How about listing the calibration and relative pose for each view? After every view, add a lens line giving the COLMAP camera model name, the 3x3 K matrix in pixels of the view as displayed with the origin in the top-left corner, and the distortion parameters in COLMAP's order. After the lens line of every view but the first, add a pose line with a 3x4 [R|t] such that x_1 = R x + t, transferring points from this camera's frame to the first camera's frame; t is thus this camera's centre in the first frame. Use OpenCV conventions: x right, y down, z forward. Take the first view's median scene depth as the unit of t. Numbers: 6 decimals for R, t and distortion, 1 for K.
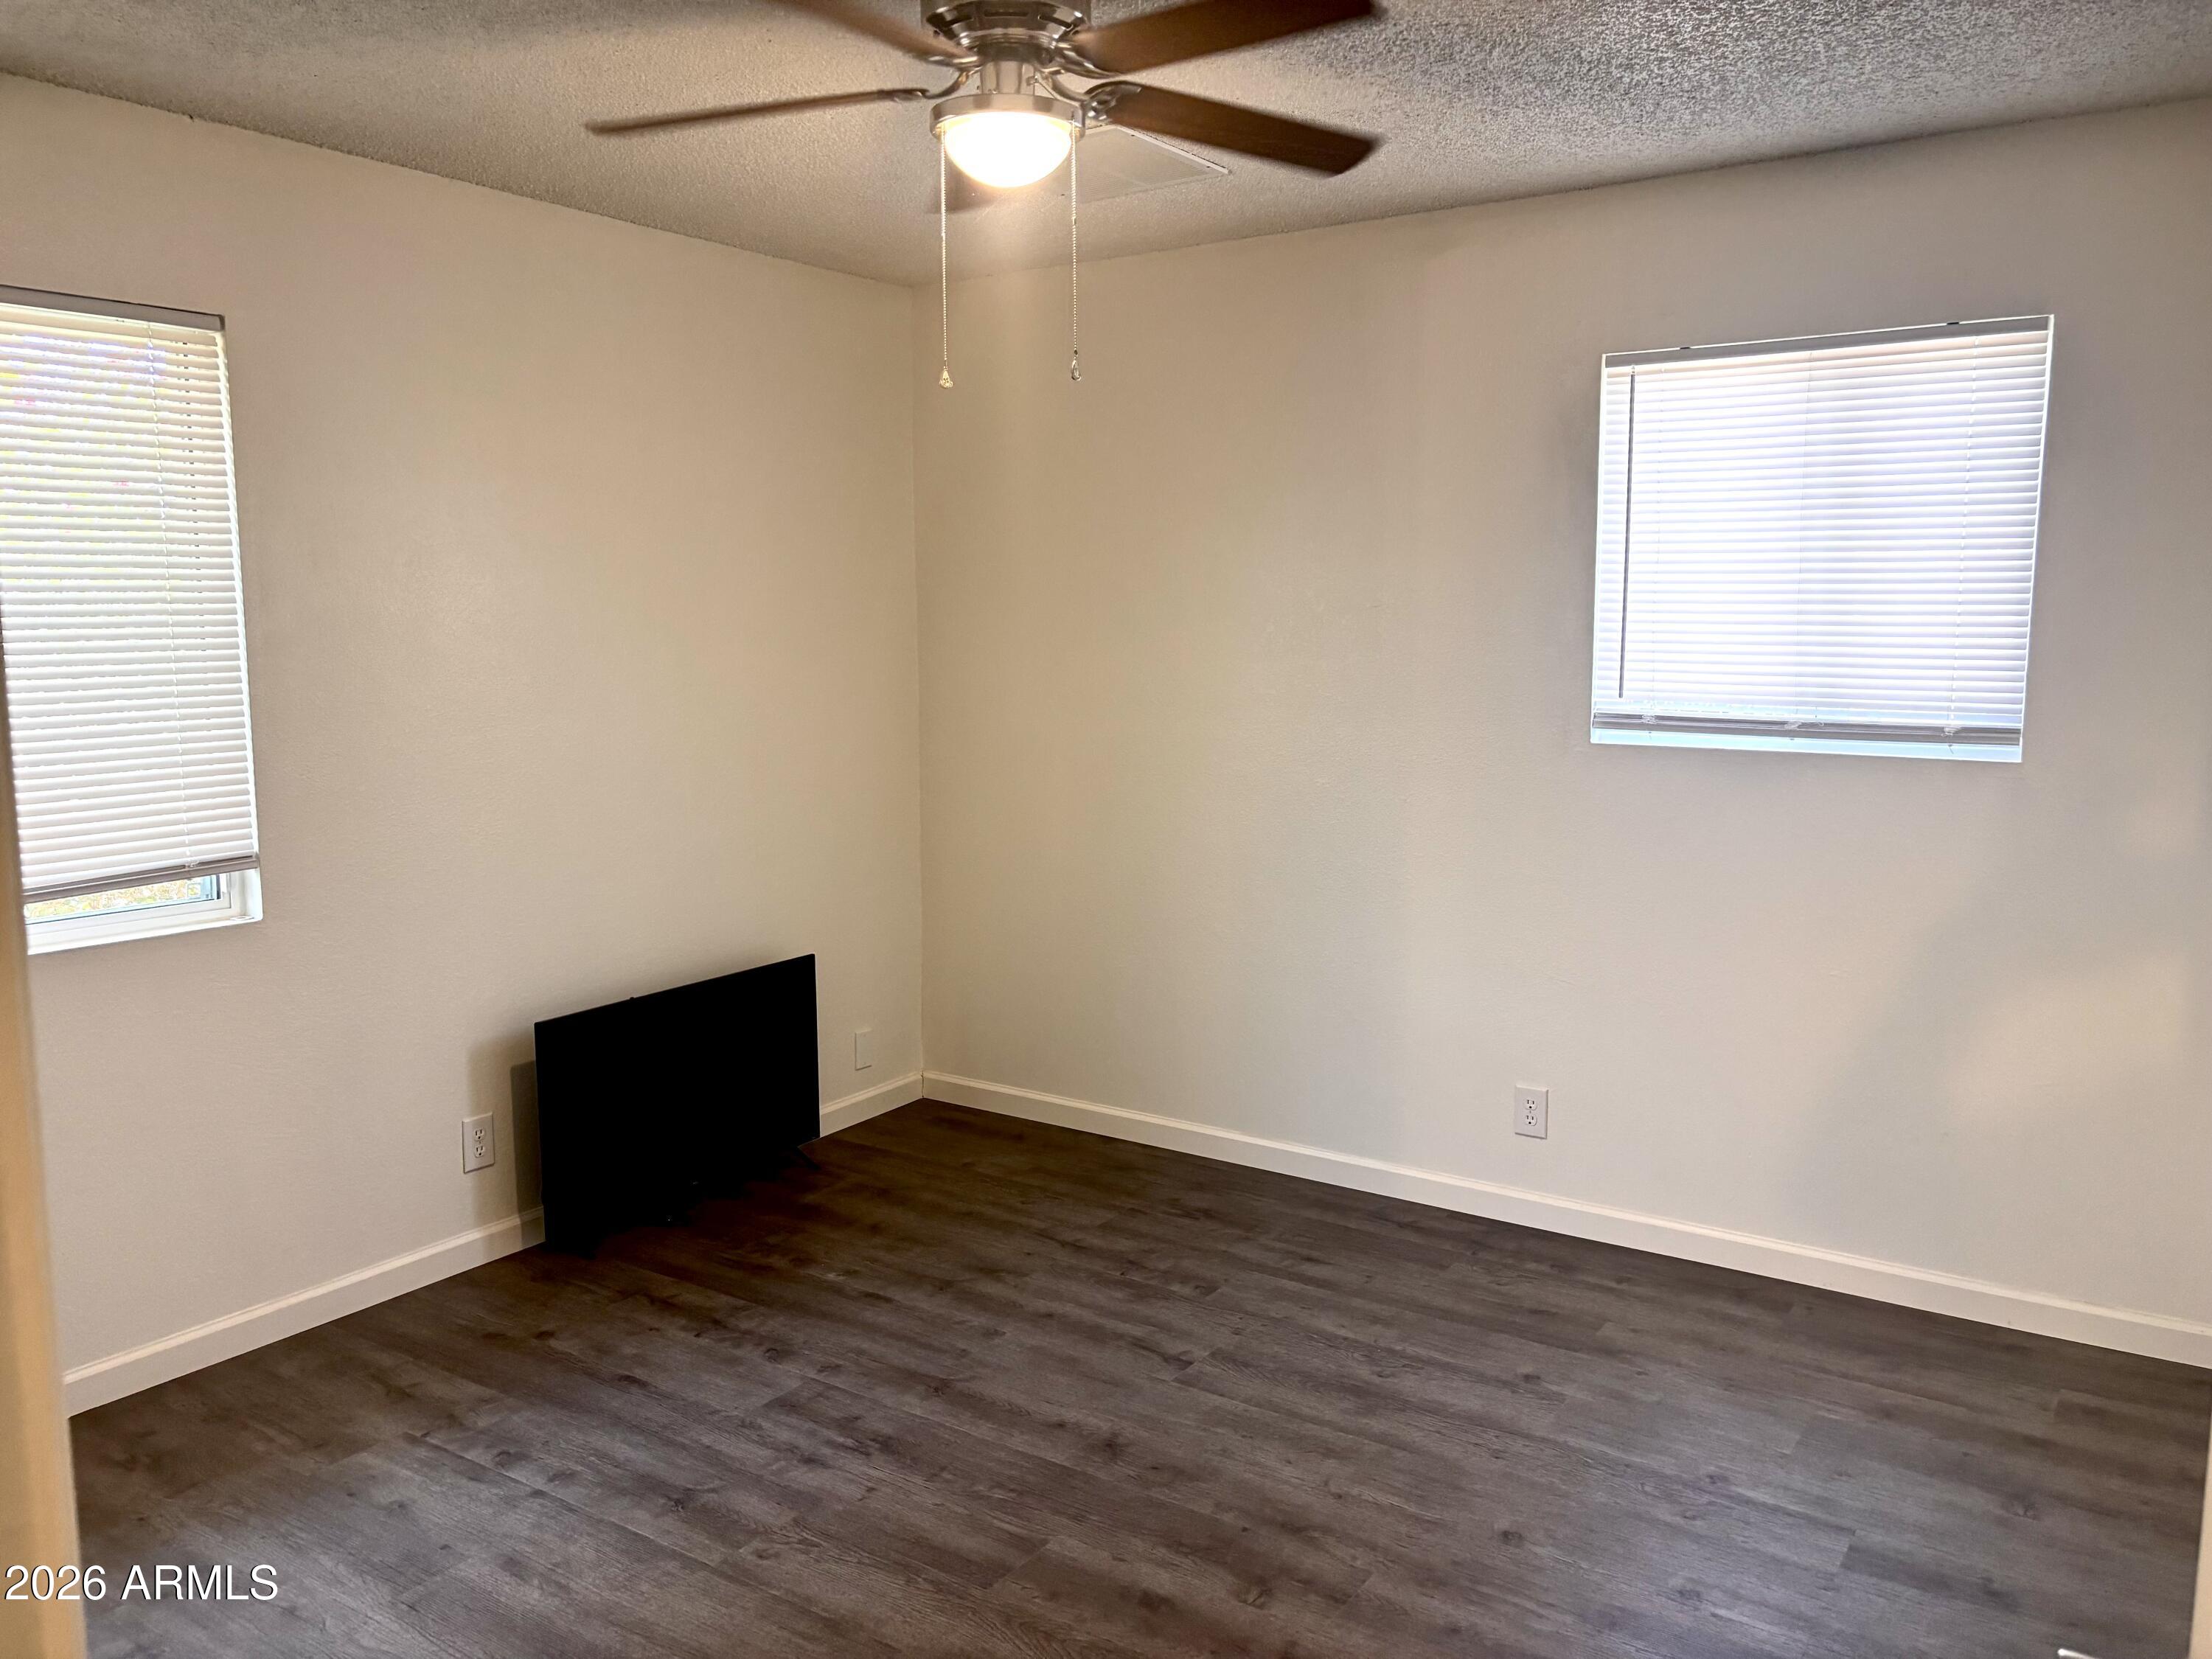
lens RADIAL K [[1703.4, 0, 1104.9], [0, 1703.4, 829.6], [0, 0, 1]] dist [0.070764, -0.128606]
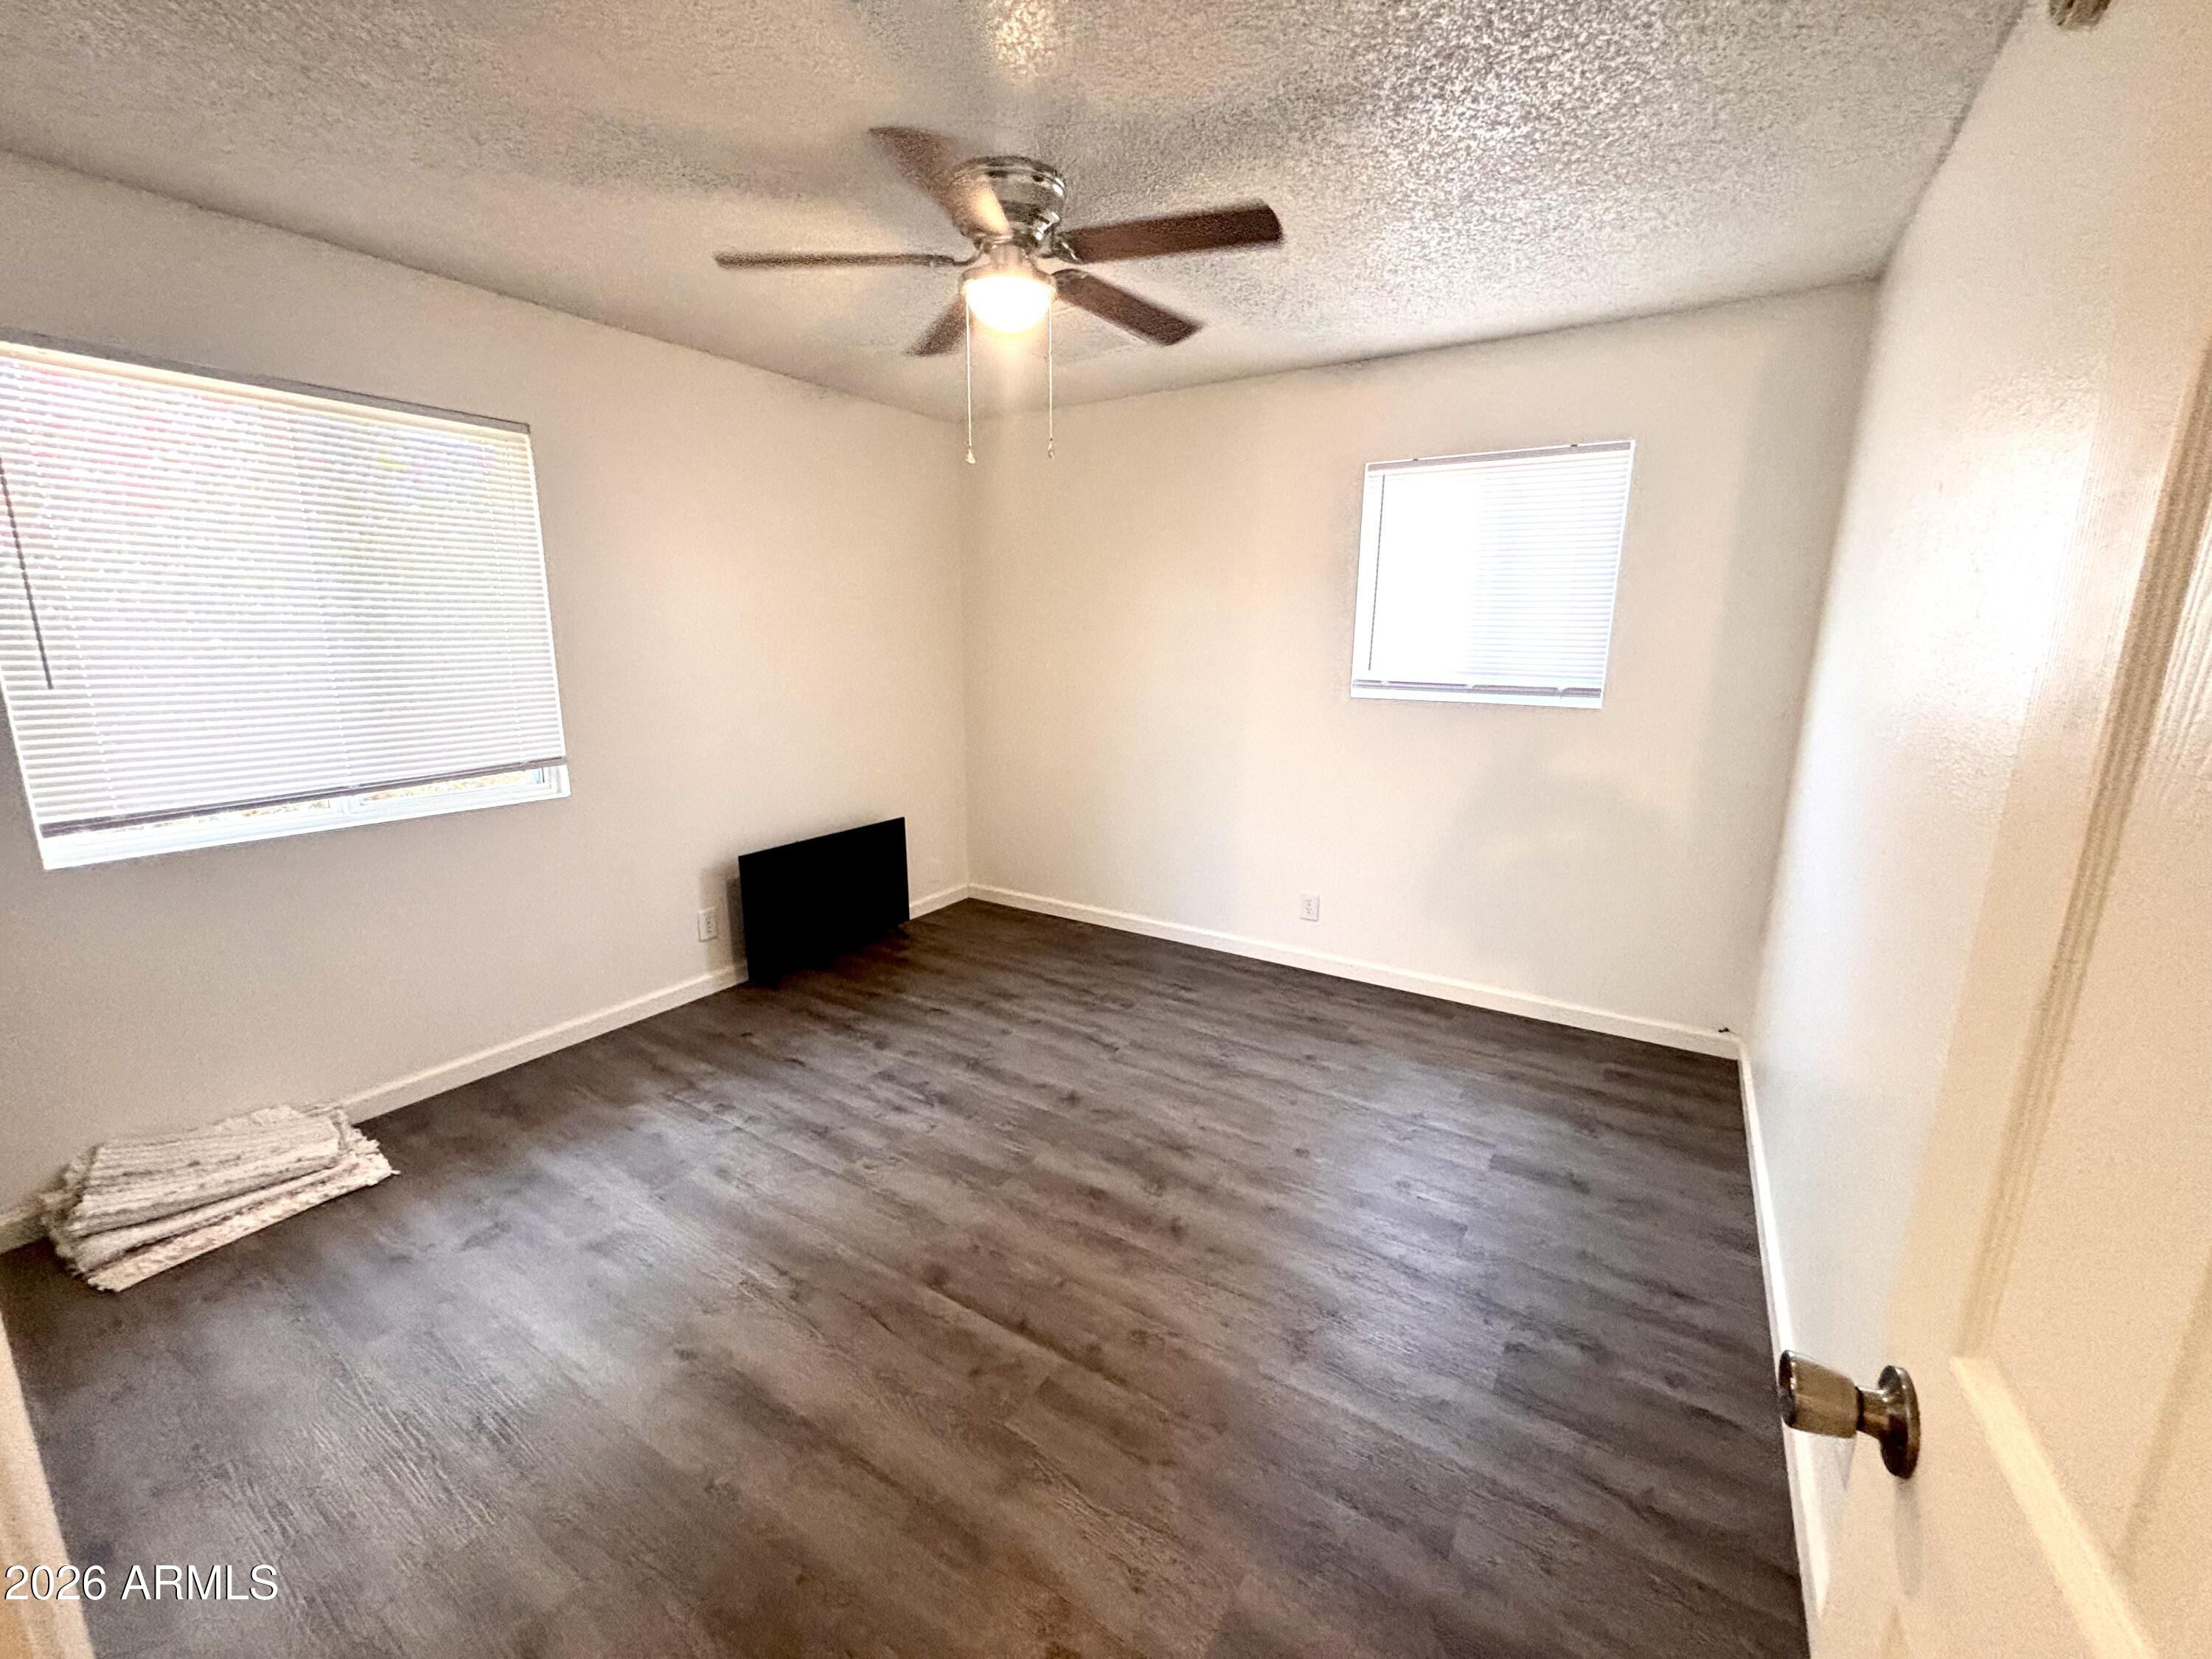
lens RADIAL K [[892.8, 0, 1100.1], [0, 892.8, 825.4], [0, 0, 1]] dist [0.012890, -0.000139]
pose [[0.999498, 0.002828, 0.031550, 0.002213], [-0.005413, 0.996604, 0.082166, 0.007169], [-0.031210, -0.082296, 0.996119, 0.109567]]
